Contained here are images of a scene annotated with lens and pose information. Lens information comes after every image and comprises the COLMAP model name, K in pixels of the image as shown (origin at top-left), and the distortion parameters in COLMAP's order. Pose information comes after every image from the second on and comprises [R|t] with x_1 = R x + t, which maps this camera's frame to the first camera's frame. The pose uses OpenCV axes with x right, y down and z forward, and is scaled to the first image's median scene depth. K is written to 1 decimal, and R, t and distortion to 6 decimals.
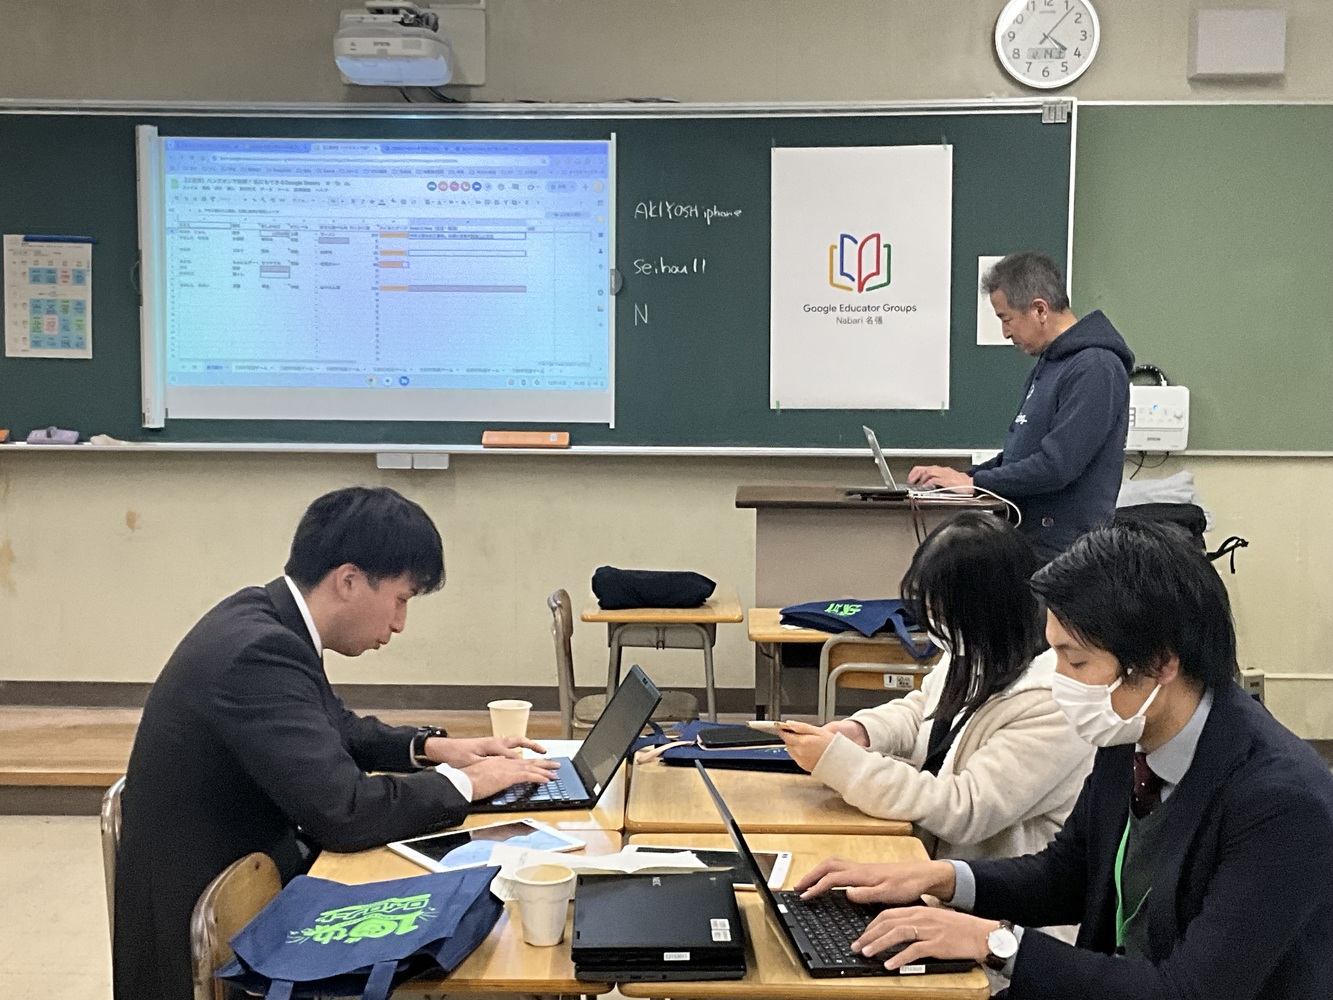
lens RADIAL K [[1862.0, 0, 666.5], [0, 1862.0, 500.0], [0, 0, 1]] dist [0.090824, -0.095798]
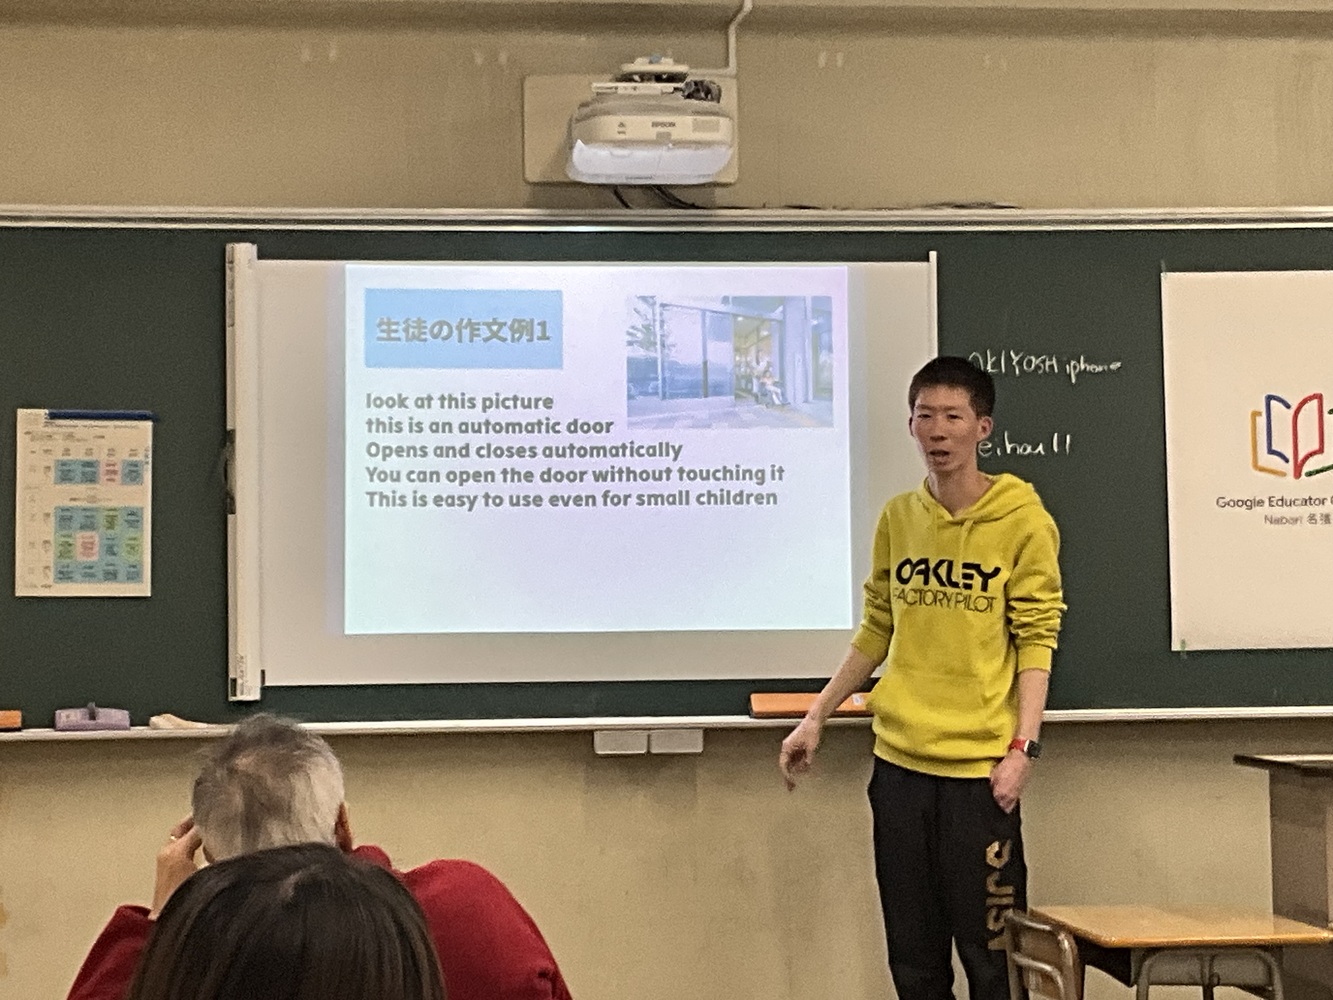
lens RADIAL K [[3210.9, 0, 648.9], [0, 3210.9, 499.3], [0, 0, 1]] dist [0.066619, 0.406298]
pose [[0.986340, -0.012607, 0.164240, -0.322874], [0.032469, 0.992385, -0.118817, 0.029123], [-0.161491, 0.122527, 0.979238, -0.120457]]
